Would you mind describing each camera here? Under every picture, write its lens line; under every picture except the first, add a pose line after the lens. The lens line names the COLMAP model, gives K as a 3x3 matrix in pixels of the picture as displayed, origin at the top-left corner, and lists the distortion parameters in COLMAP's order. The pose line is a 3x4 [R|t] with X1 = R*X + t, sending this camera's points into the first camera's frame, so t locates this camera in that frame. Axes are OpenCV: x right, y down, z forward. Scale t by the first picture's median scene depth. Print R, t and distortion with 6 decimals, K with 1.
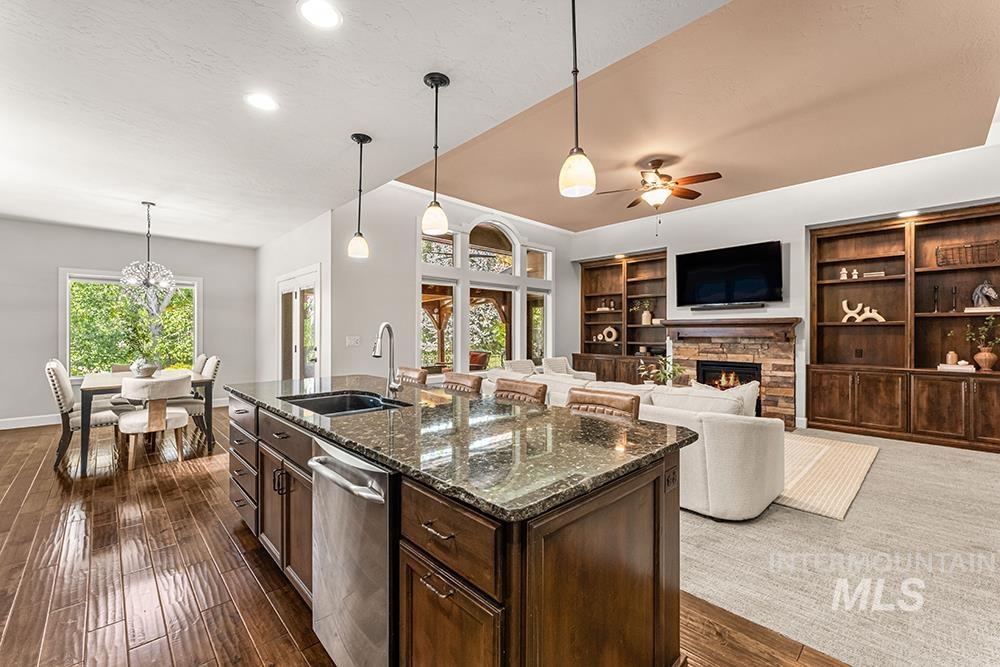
lens RADIAL K [[414.6, 0, 503.2], [0, 414.6, 330.2], [0, 0, 1]] dist [-0.001181, 0.000593]
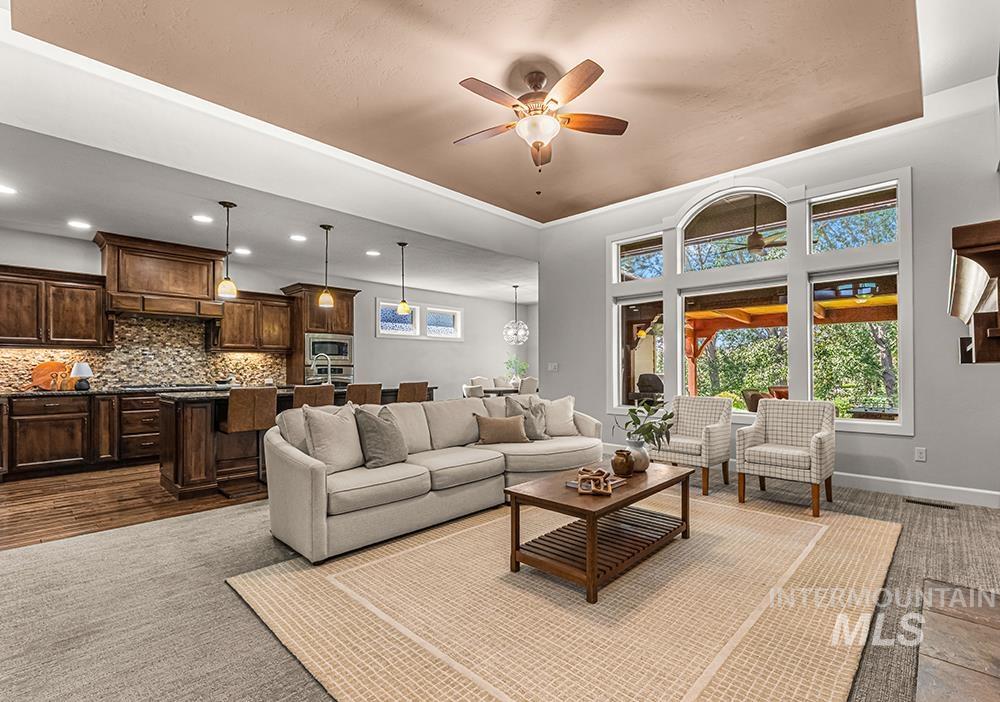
lens RADIAL K [[453.7, 0, 519.2], [0, 453.7, 367.7], [0, 0, 1]] dist [0.002389, 0.000067]
pose [[0.064719, -0.002668, -0.997900, 0.832534], [0.008113, 0.999965, -0.002147, 0.028476], [0.997871, -0.007957, 0.064738, 0.727876]]
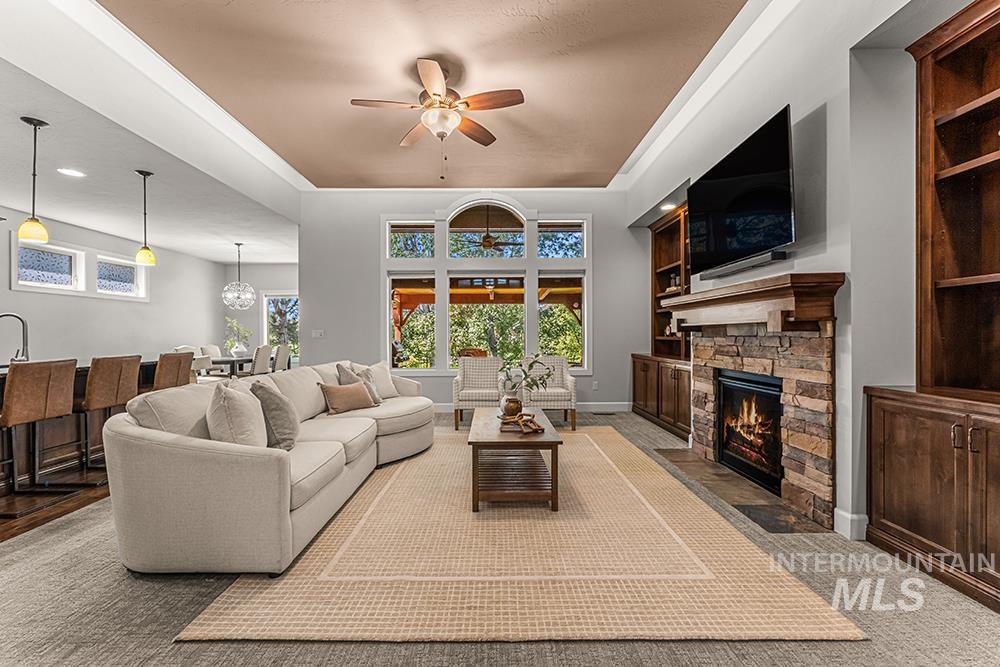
lens RADIAL K [[414.6, 0, 493.0], [0, 414.6, 336.2], [0, 0, 1]] dist [-0.001181, 0.000593]
pose [[0.723215, -0.001319, -0.690622, 0.726882], [0.007775, 0.999950, 0.006231, 0.027612], [0.690579, -0.009876, 0.723189, 0.438791]]
